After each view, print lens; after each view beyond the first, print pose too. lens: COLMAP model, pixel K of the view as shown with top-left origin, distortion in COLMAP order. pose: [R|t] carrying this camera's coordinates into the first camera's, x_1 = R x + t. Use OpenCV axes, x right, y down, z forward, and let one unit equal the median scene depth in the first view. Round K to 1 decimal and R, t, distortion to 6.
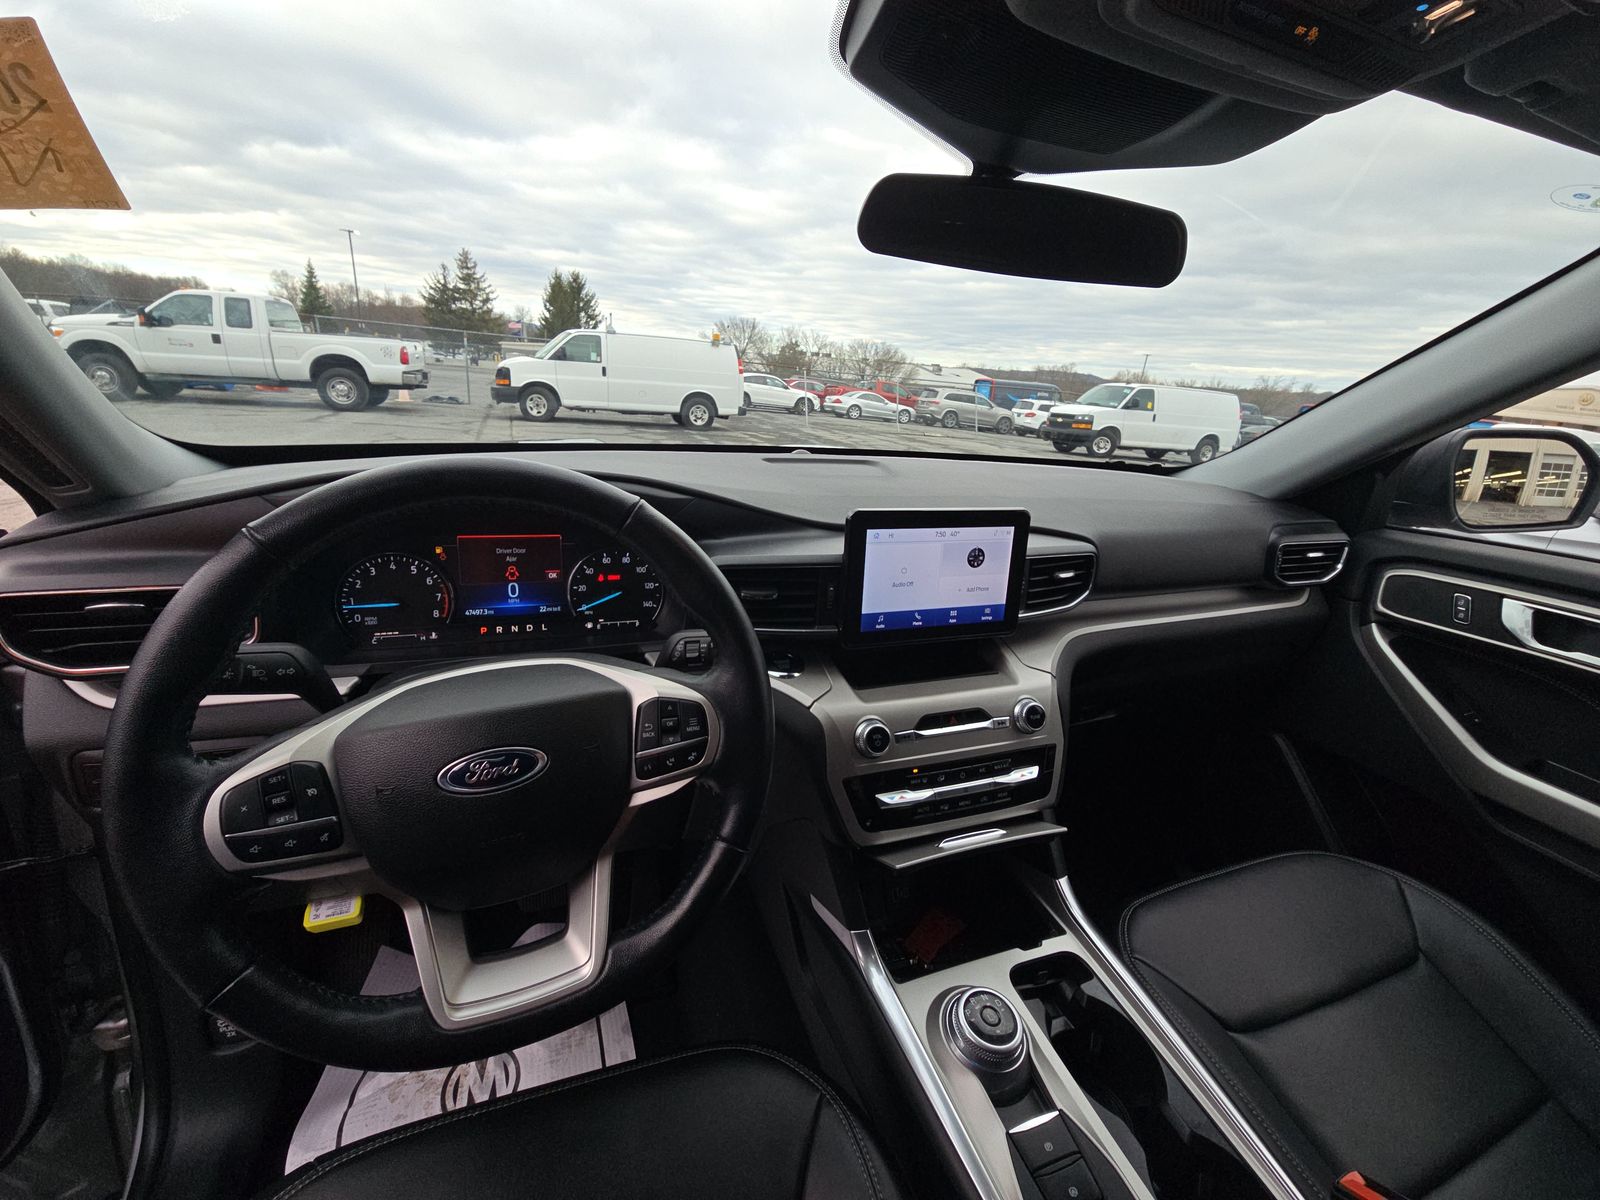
lens RADIAL K [[645.3, 0, 795.3], [0, 645.3, 574.6], [0, 0, 1]] dist [0.000631, -0.000032]
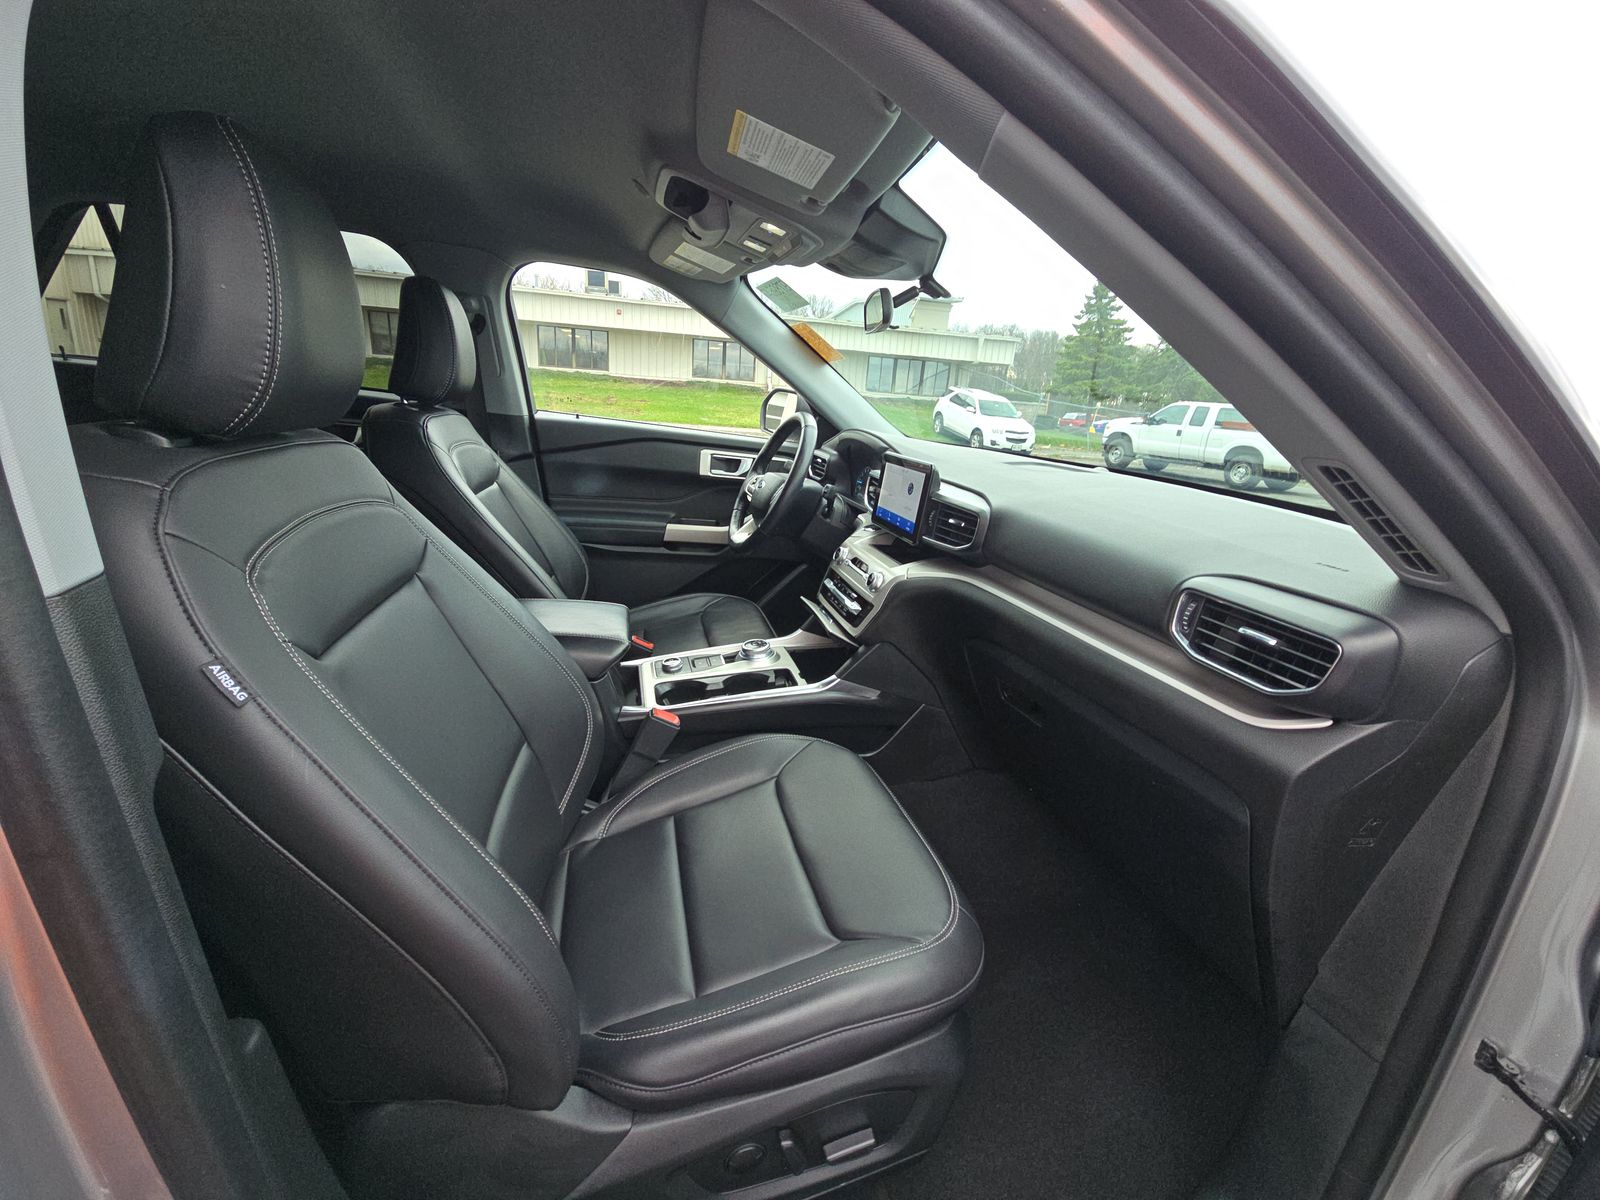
lens RADIAL K [[645.3, 0, 795.3], [0, 645.3, 574.6], [0, 0, 1]] dist [0.000631, -0.000032]
pose [[-0.072792, 0.195383, -0.978022, 1.335561], [-0.402062, 0.891661, 0.208055, -0.036503], [0.912714, 0.408370, 0.013650, 0.534146]]
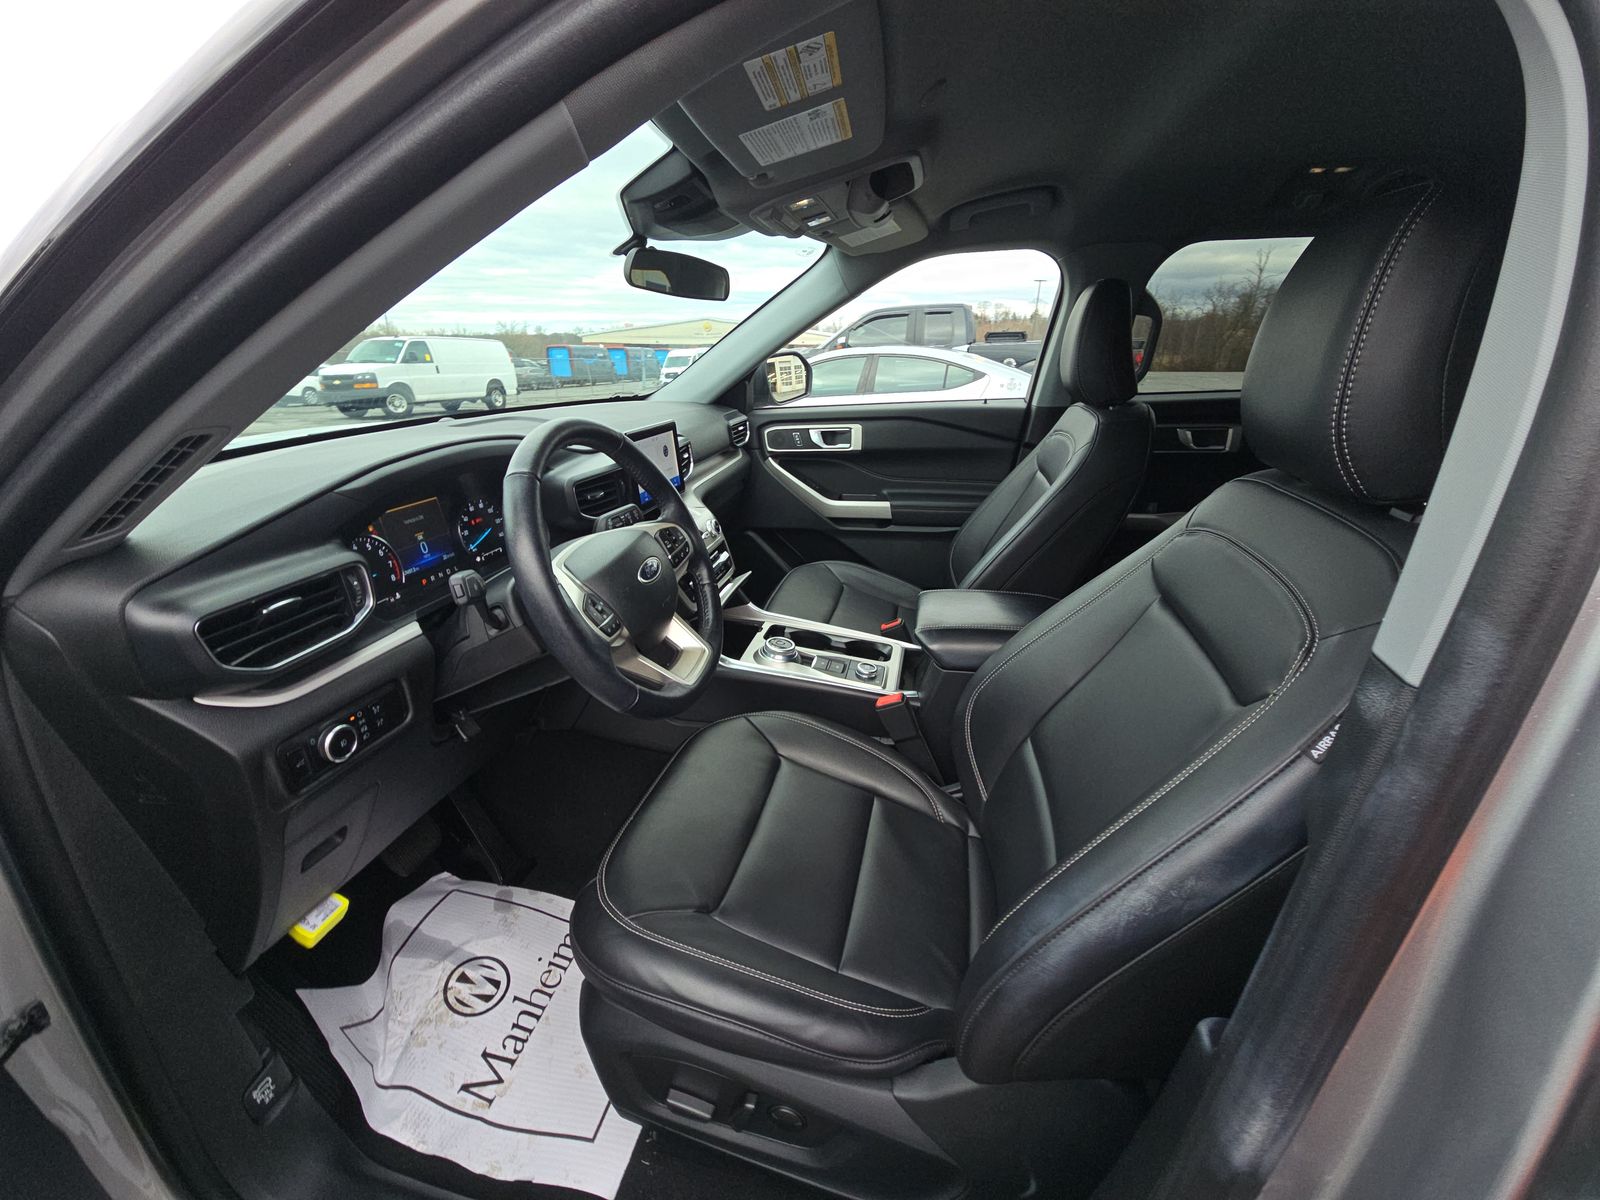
lens RADIAL K [[645.3, 0, 795.3], [0, 645.3, 574.6], [0, 0, 1]] dist [0.000631, -0.000032]
pose [[0.541502, -0.345390, 0.766473, -0.670096], [0.291531, 0.932283, 0.214145, 0.009685], [-0.788534, 0.107490, 0.605525, -0.204972]]
